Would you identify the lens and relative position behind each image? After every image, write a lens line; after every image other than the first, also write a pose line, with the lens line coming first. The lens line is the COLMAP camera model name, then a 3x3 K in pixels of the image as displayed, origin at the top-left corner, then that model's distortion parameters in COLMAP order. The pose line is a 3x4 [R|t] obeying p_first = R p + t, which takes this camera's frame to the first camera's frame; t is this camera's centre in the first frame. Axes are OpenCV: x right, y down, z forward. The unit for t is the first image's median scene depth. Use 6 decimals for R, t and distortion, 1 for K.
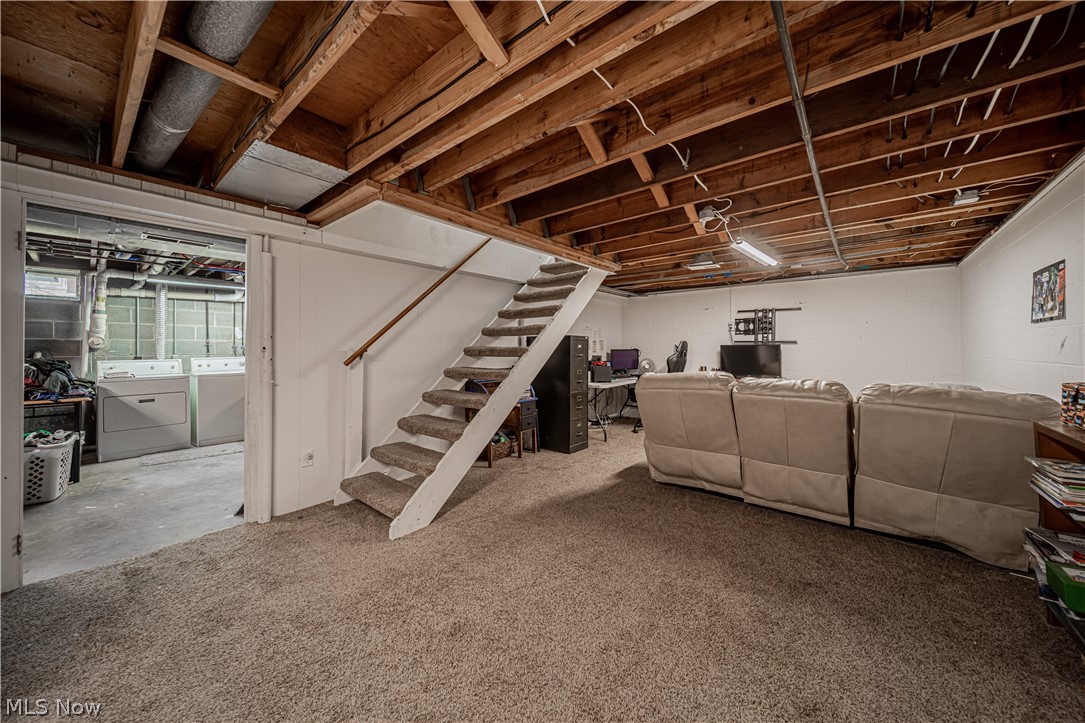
lens RADIAL K [[384.7, 0, 546.2], [0, 384.7, 346.2], [0, 0, 1]] dist [0.002478, -0.002708]
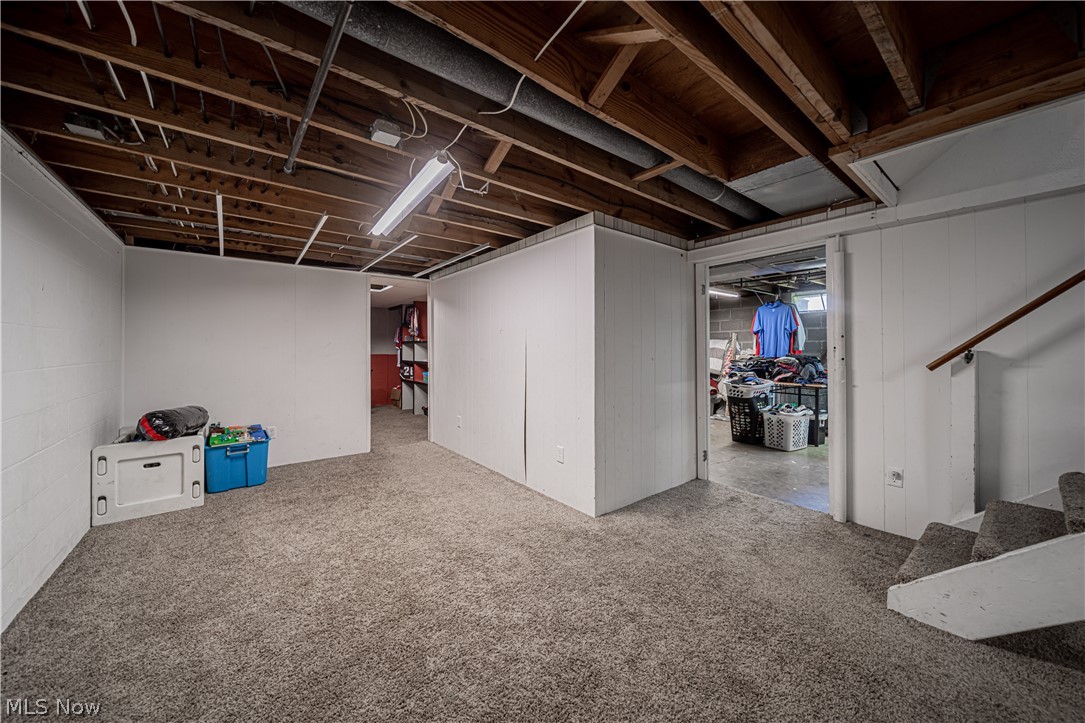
lens RADIAL K [[384.7, 0, 546.2], [0, 384.7, 346.2], [0, 0, 1]] dist [0.002478, -0.002708]
pose [[-0.212673, -0.006633, -0.977101, 0.444480], [0.008962, 0.999922, -0.008739, 0.003736], [0.977082, -0.010615, -0.212597, 0.505809]]
